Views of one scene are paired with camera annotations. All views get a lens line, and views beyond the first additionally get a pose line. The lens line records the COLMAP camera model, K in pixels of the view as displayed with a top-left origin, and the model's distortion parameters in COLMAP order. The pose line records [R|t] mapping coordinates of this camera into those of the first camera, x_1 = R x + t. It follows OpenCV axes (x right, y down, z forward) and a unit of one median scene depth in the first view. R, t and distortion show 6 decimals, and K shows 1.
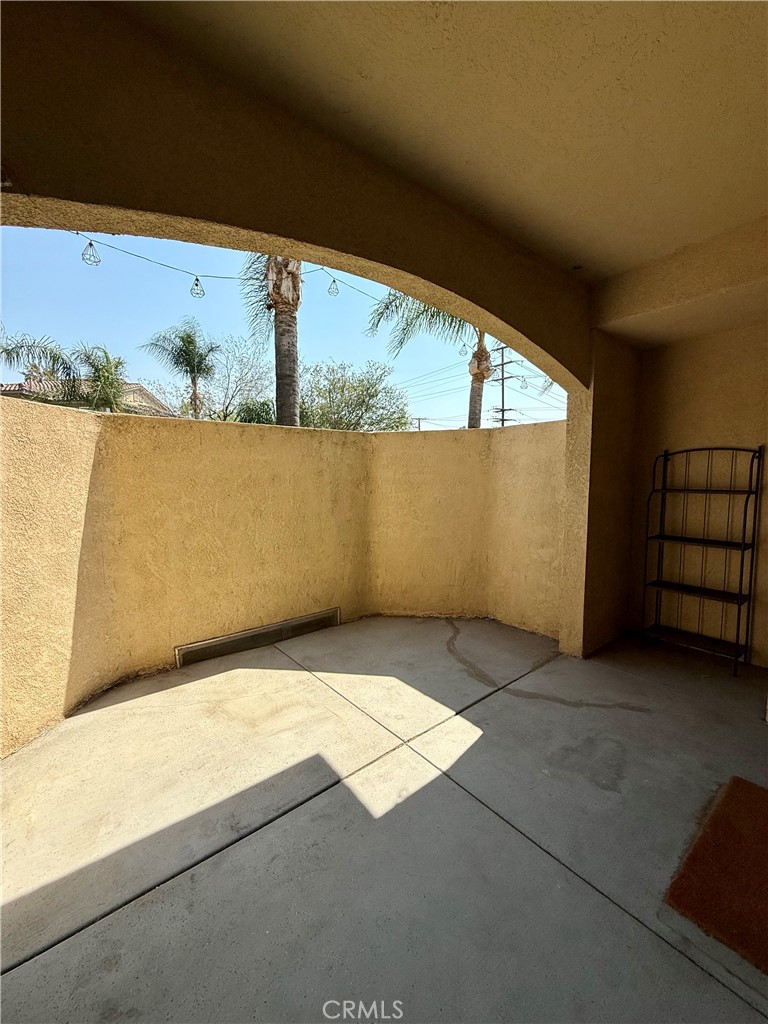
lens RADIAL K [[409.6, 0, 386.5], [0, 409.6, 511.5], [0, 0, 1]] dist [0.002707, -0.000462]
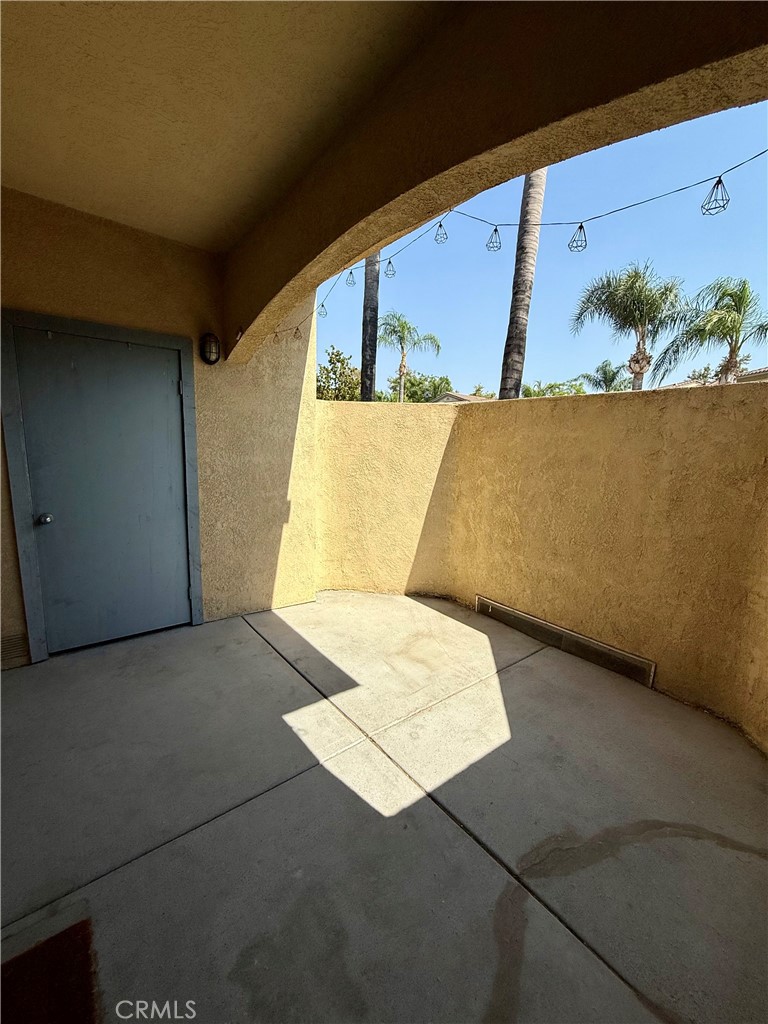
lens RADIAL K [[409.6, 0, 383.3], [0, 409.6, 511.7], [0, 0, 1]] dist [0.002707, -0.000462]
pose [[-0.012083, 0.170935, -0.985208, 0.703115], [-0.122956, 0.977549, 0.171114, -0.087072], [0.992339, 0.123205, 0.009206, 0.760816]]
